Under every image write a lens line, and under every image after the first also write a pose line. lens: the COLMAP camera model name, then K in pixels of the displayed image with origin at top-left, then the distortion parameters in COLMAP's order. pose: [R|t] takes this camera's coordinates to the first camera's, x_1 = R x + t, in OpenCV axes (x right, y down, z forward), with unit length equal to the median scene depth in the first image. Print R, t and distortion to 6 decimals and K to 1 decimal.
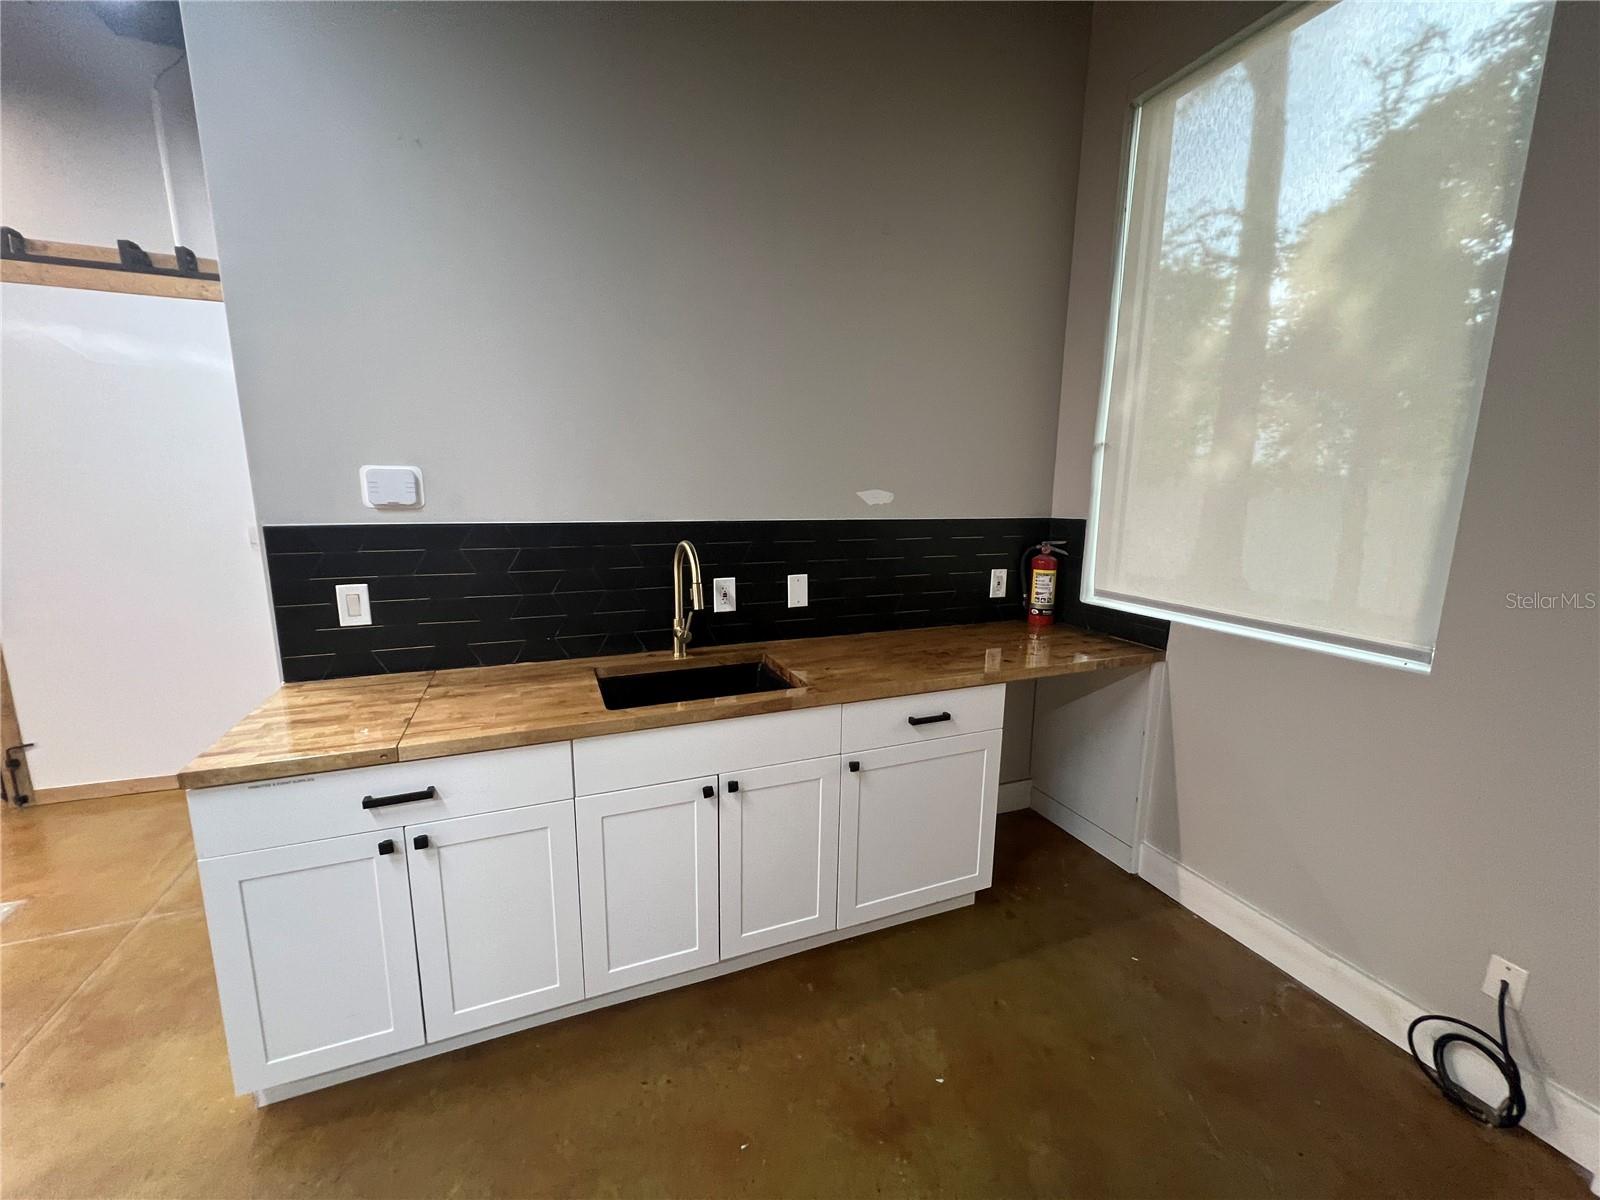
lens RADIAL K [[634.2, 0, 800.0], [0, 634.2, 600.0], [0, 0, 1]] dist [-0.001000, -0.000073]
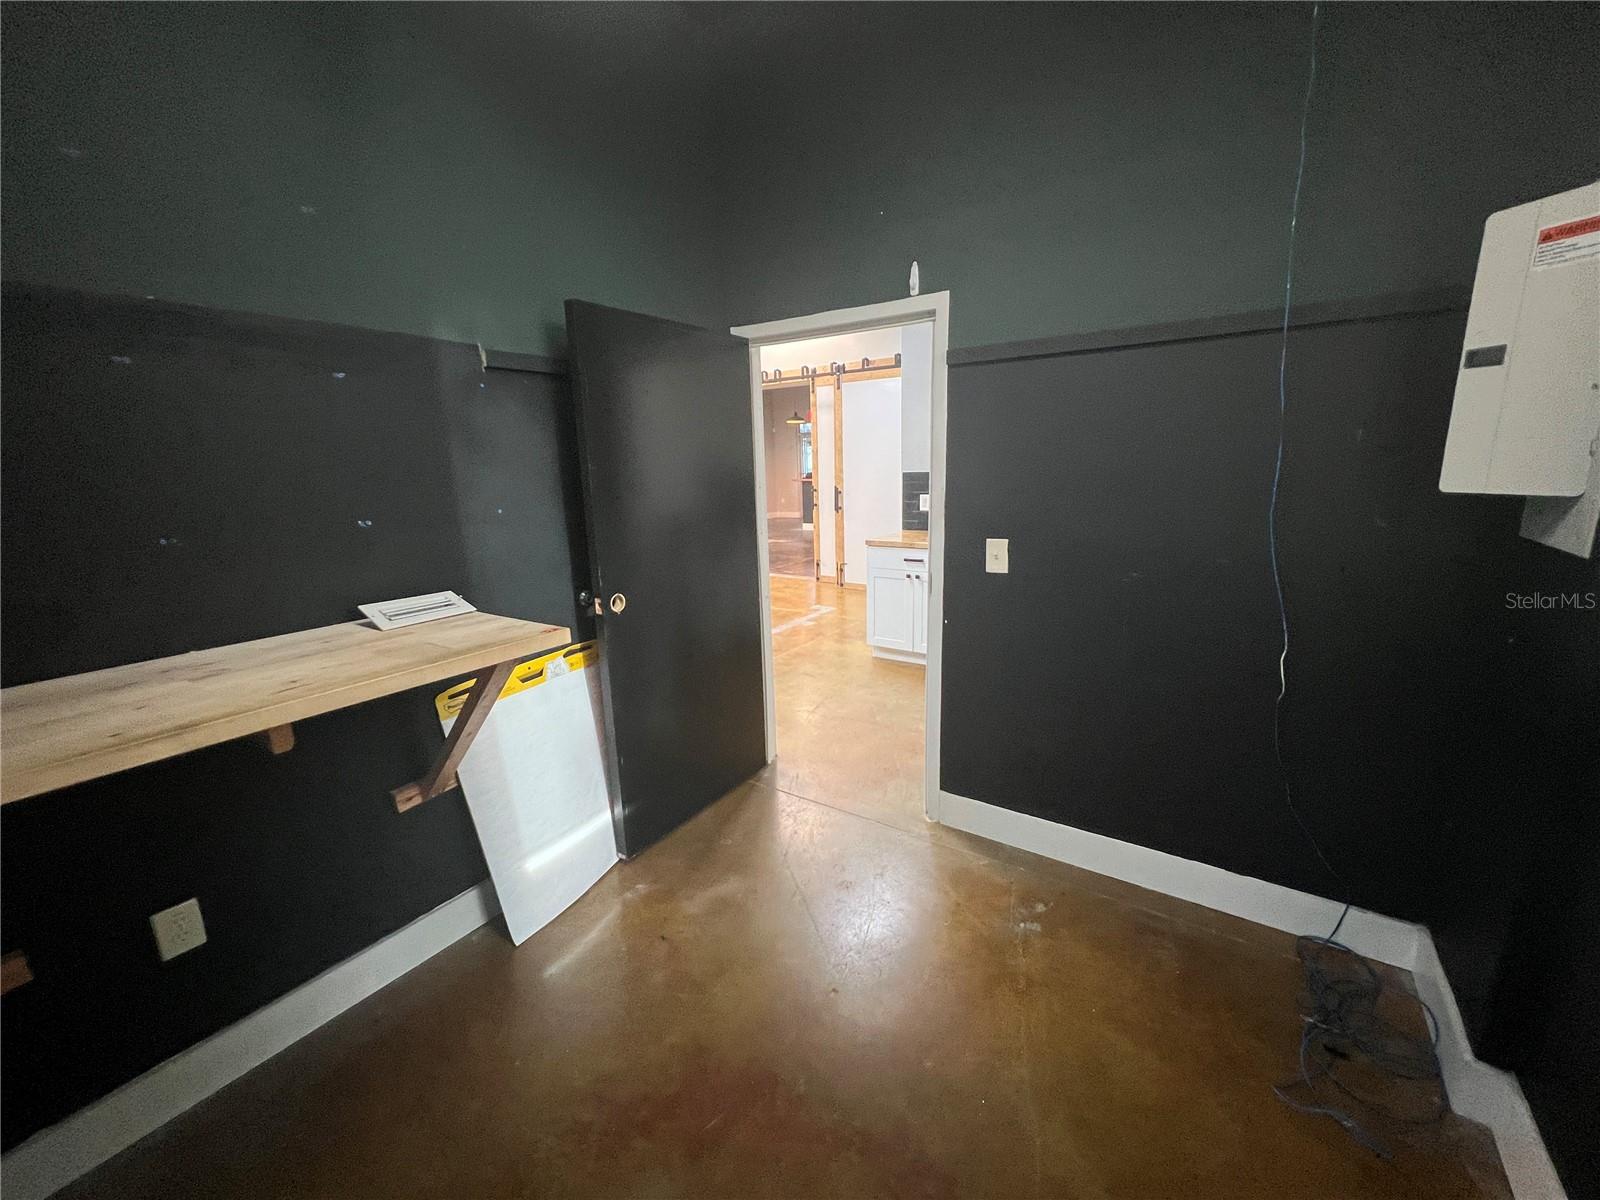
lens RADIAL K [[634.2, 0, 800.0], [0, 634.2, 600.0], [0, 0, 1]] dist [-0.001000, -0.000073]
pose [[0.545500, 0.153580, -0.823919, 0.857385], [-0.114226, 0.987518, 0.108448, 0.126927], [0.830291, 0.034955, 0.556234, -0.602888]]
